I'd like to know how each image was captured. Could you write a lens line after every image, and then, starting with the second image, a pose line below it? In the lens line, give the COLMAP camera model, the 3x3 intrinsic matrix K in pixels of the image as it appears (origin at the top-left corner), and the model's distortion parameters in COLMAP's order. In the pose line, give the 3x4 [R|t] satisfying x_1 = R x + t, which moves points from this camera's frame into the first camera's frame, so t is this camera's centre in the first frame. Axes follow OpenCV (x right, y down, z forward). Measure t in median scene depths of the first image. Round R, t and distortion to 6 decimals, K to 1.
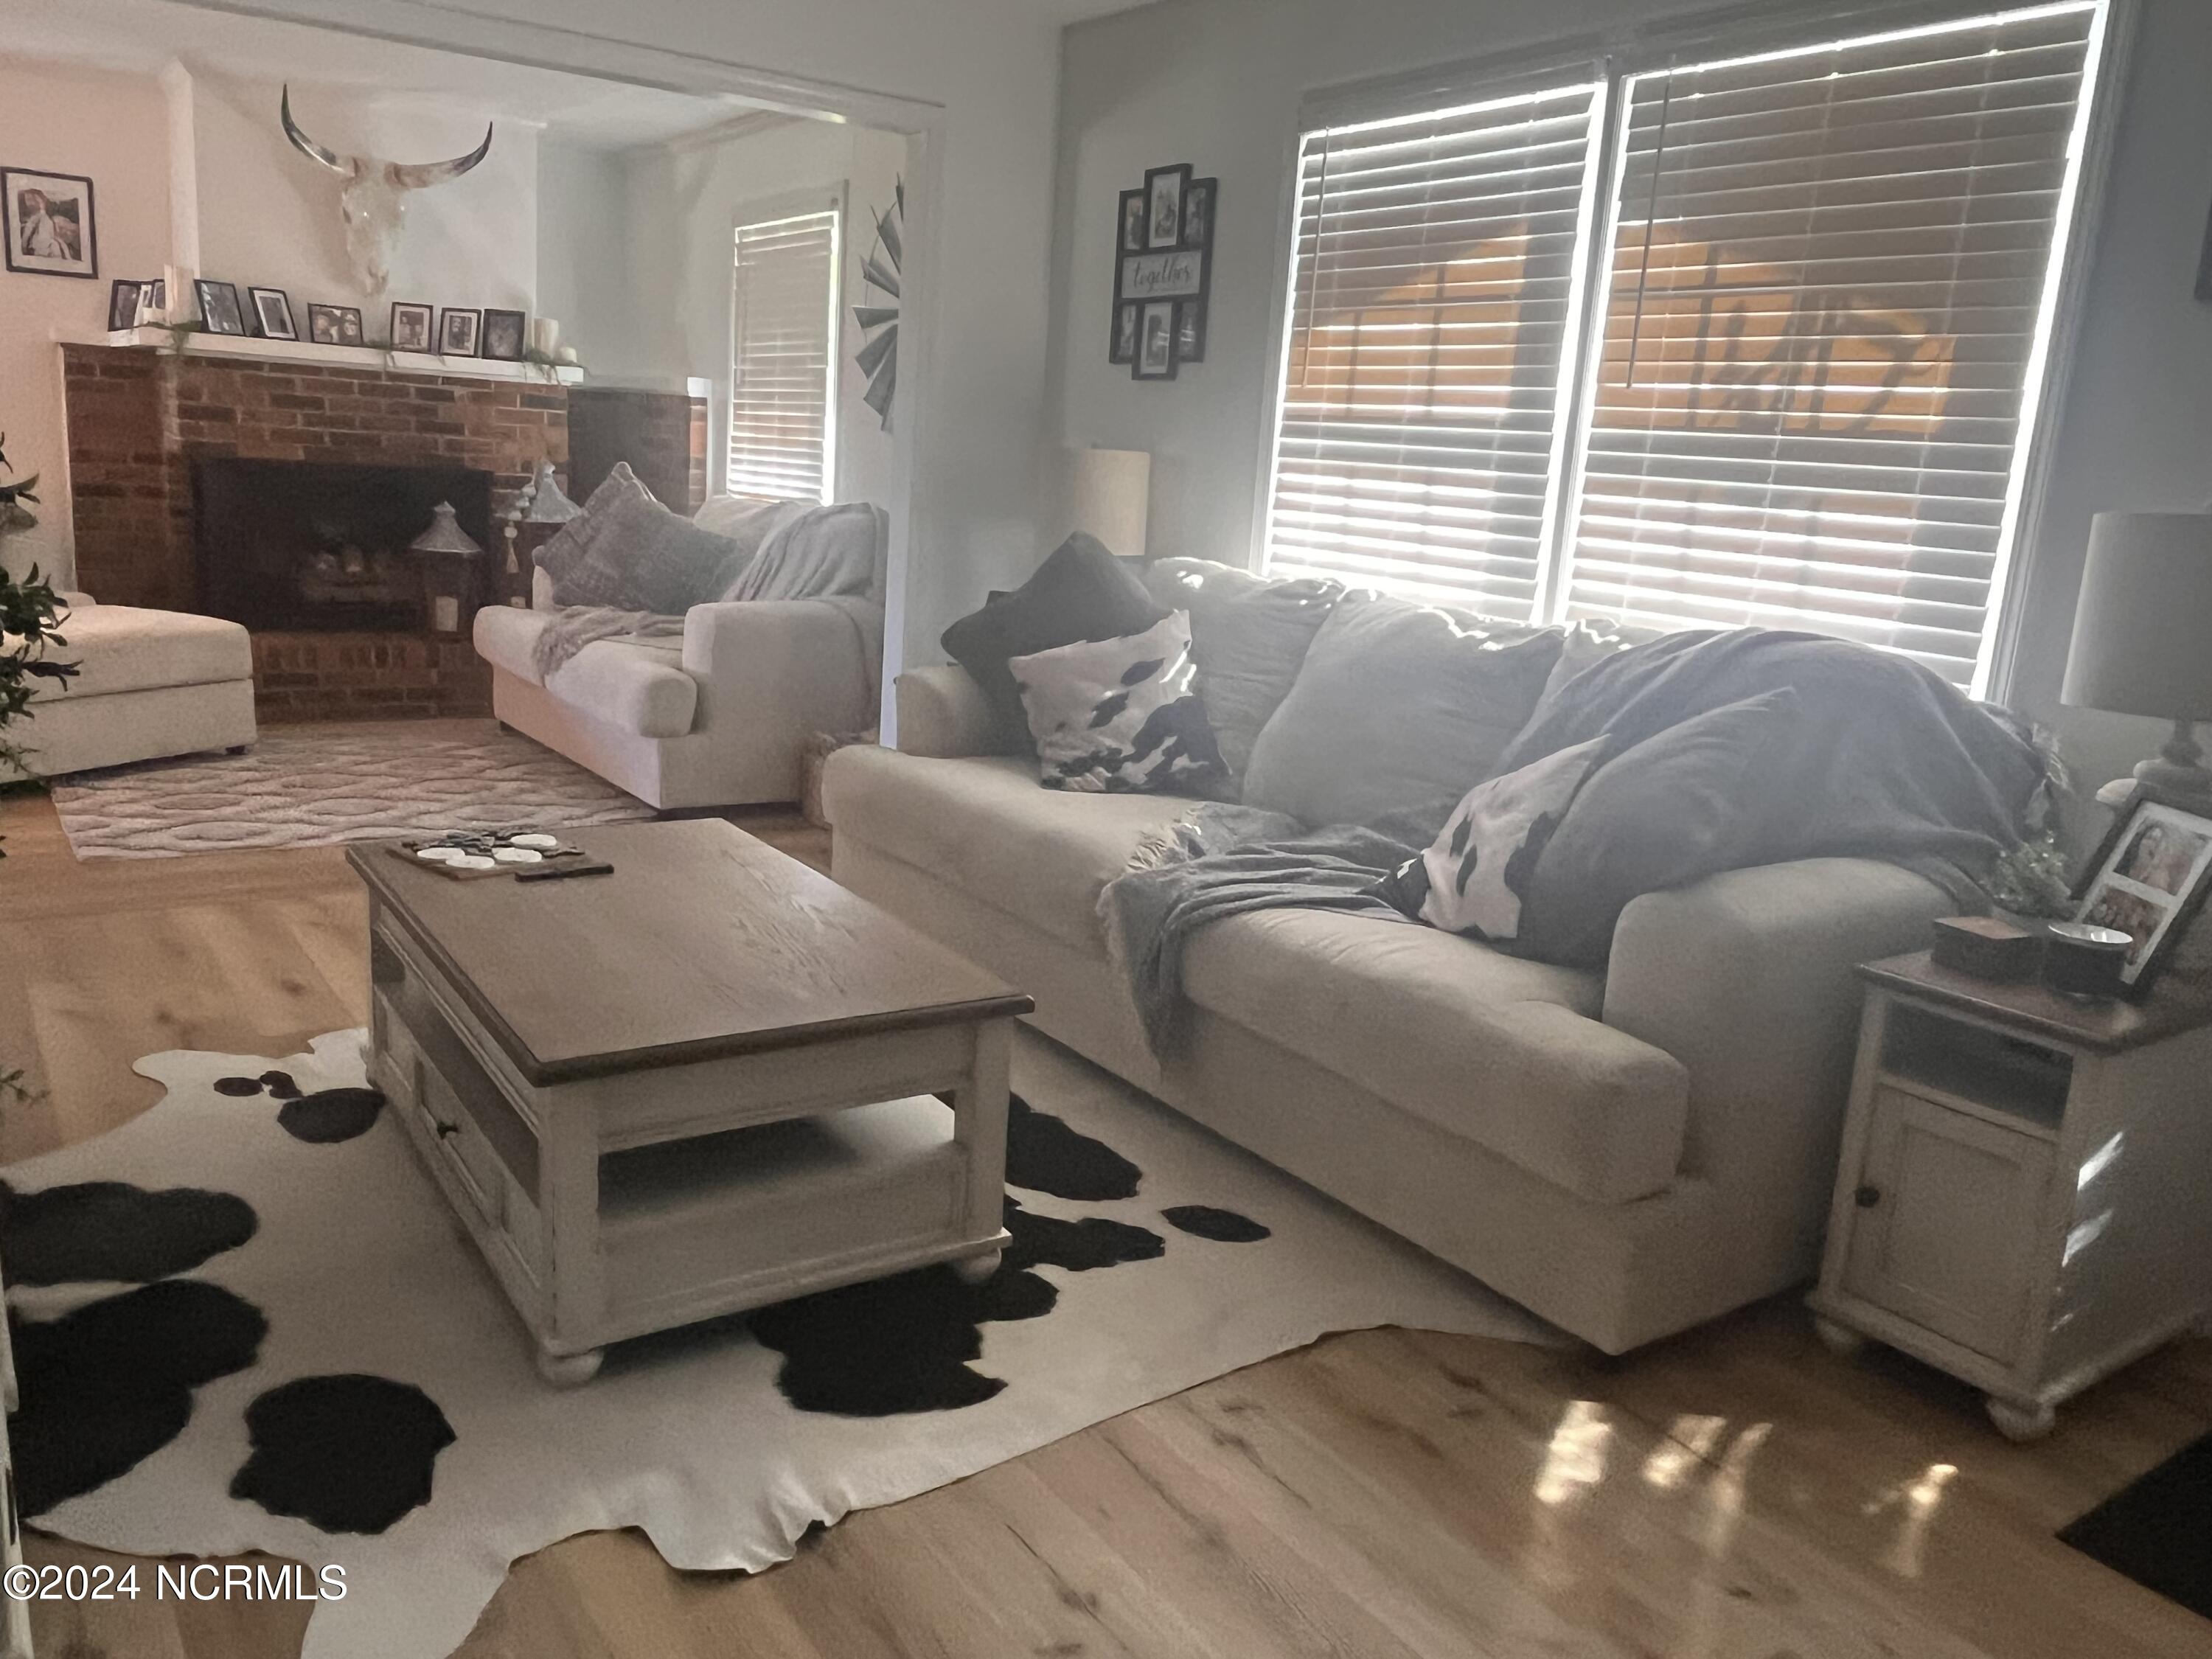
lens RADIAL K [[1661.5, 0, 1095.4], [0, 1661.5, 831.2], [0, 0, 1]] dist [-0.003191, 0.000928]
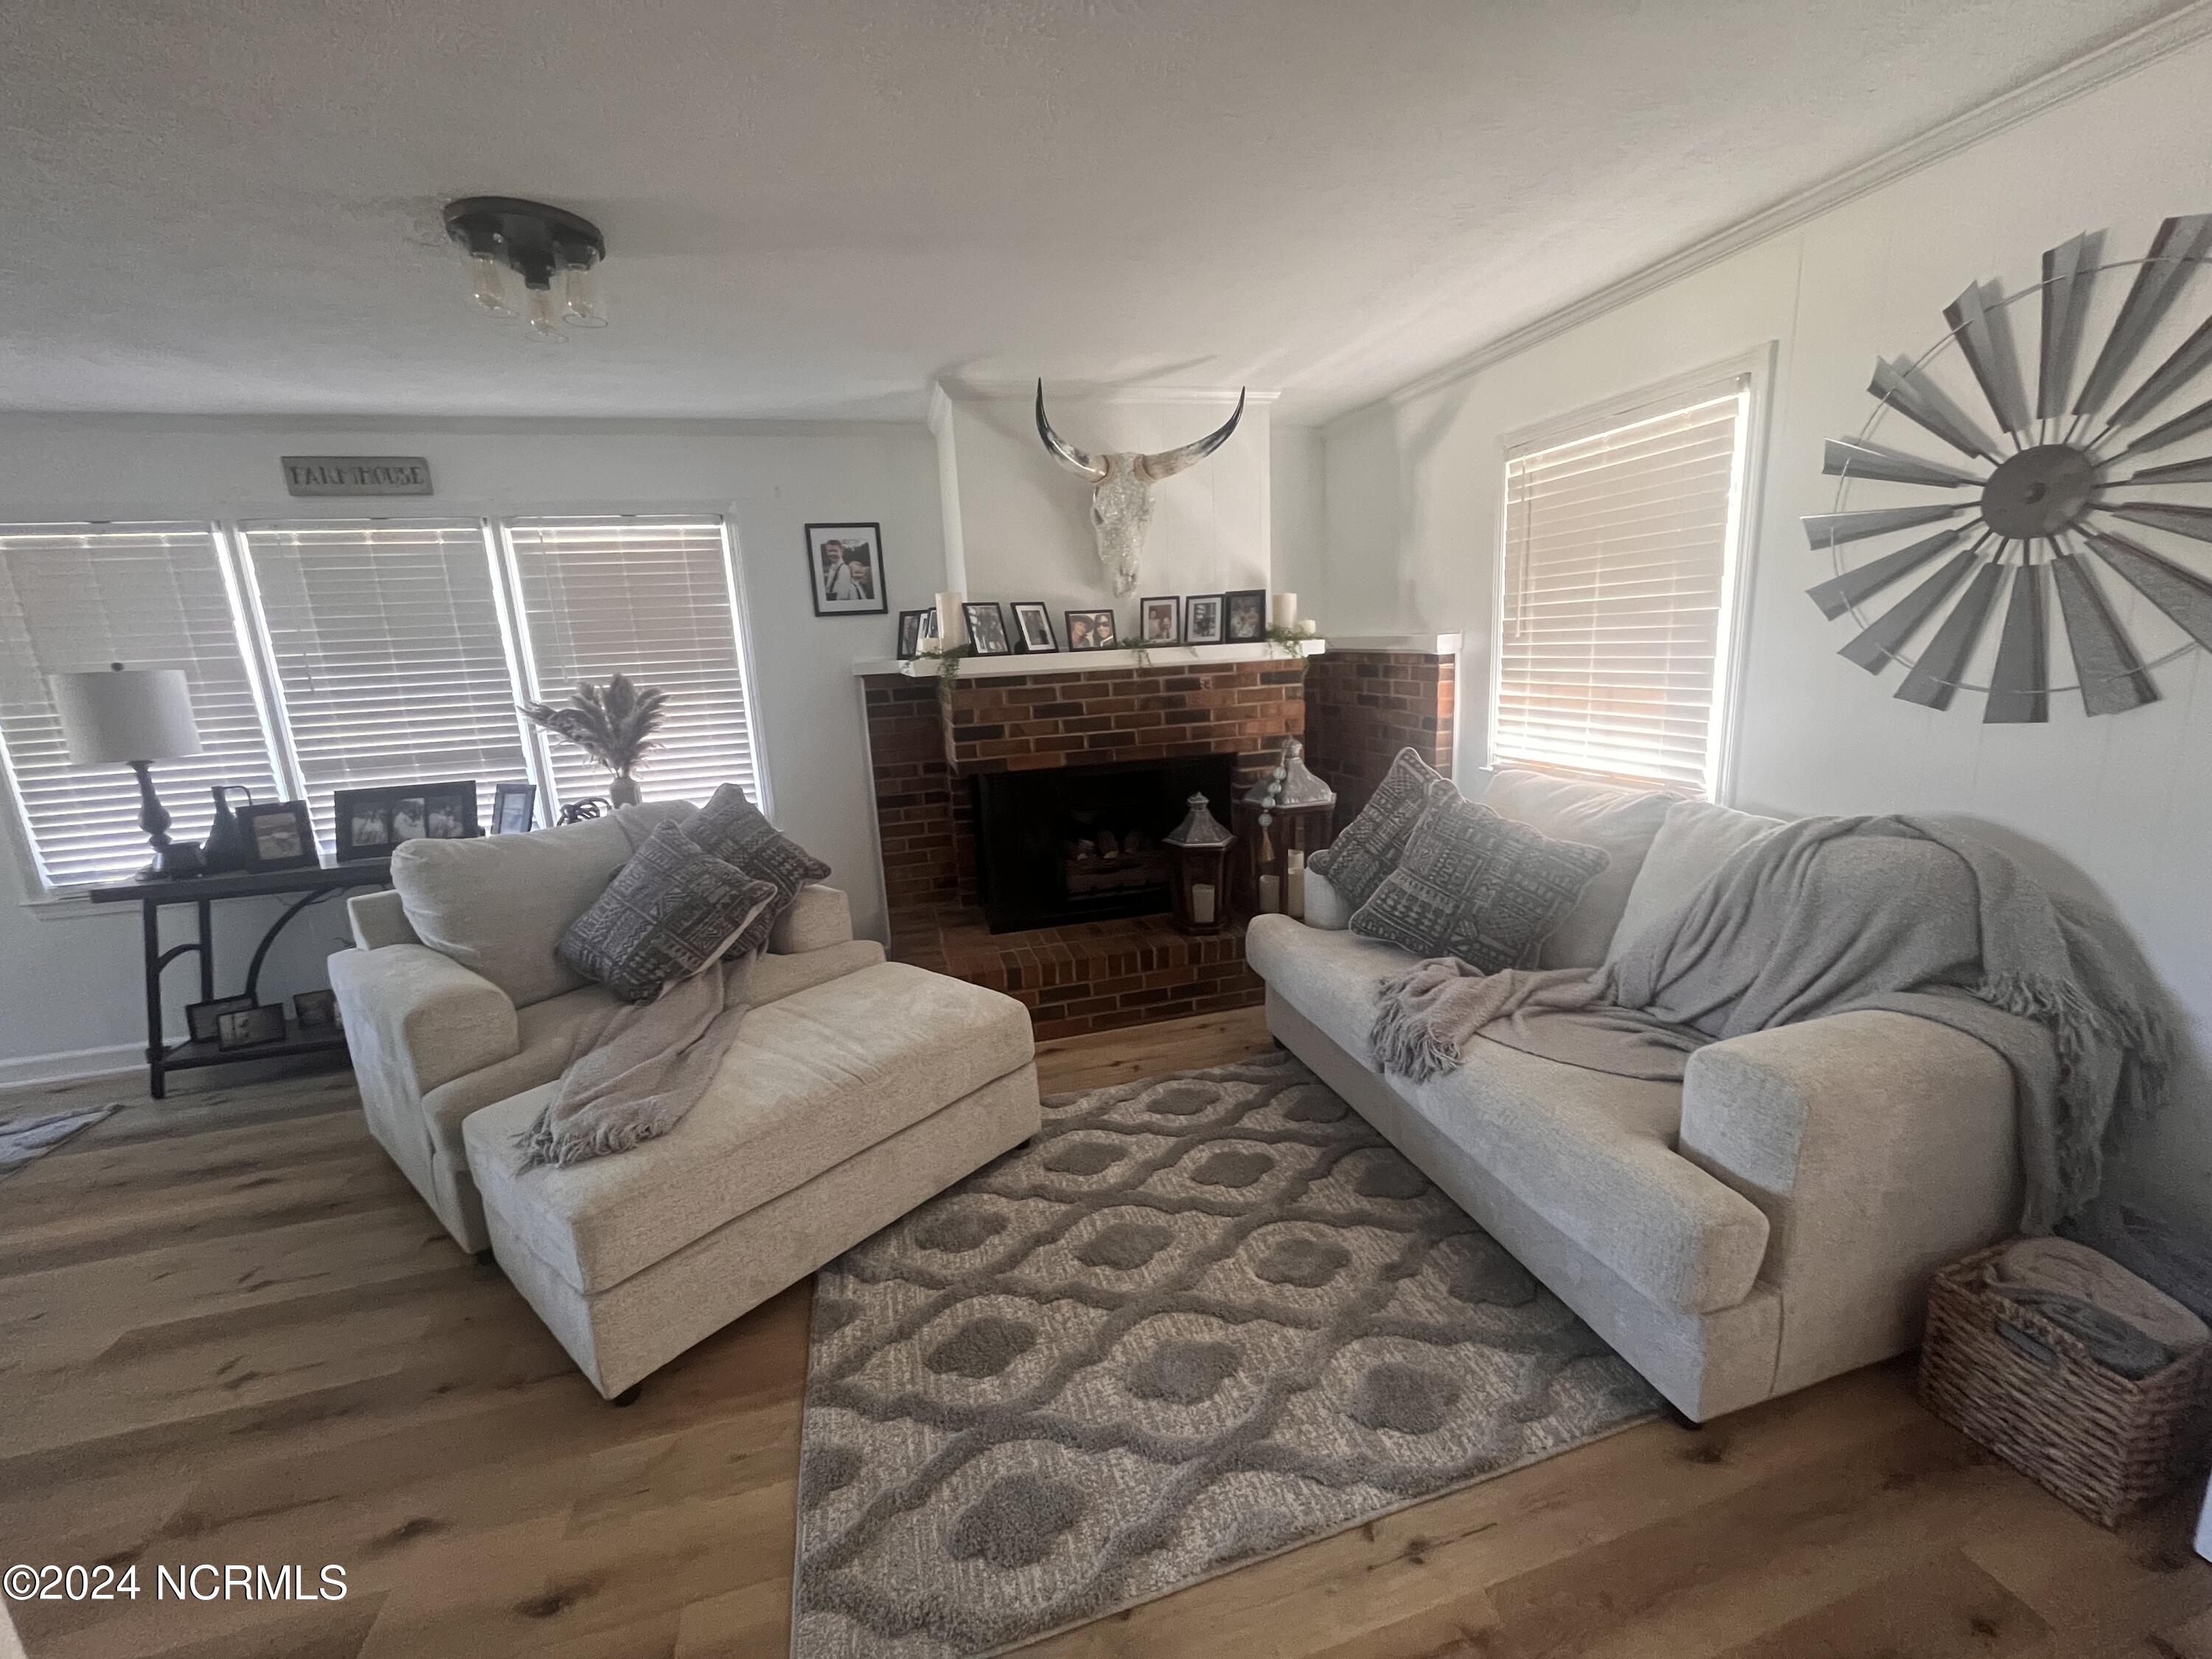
lens RADIAL K [[890.7, 0, 1118.8], [0, 890.7, 822.8], [0, 0, 1]] dist [0.001771, -0.000172]
pose [[0.936625, -0.046868, -0.347186, -0.259905], [0.039831, 0.998831, -0.027382, -0.172324], [0.348063, 0.011818, 0.937397, 0.502942]]
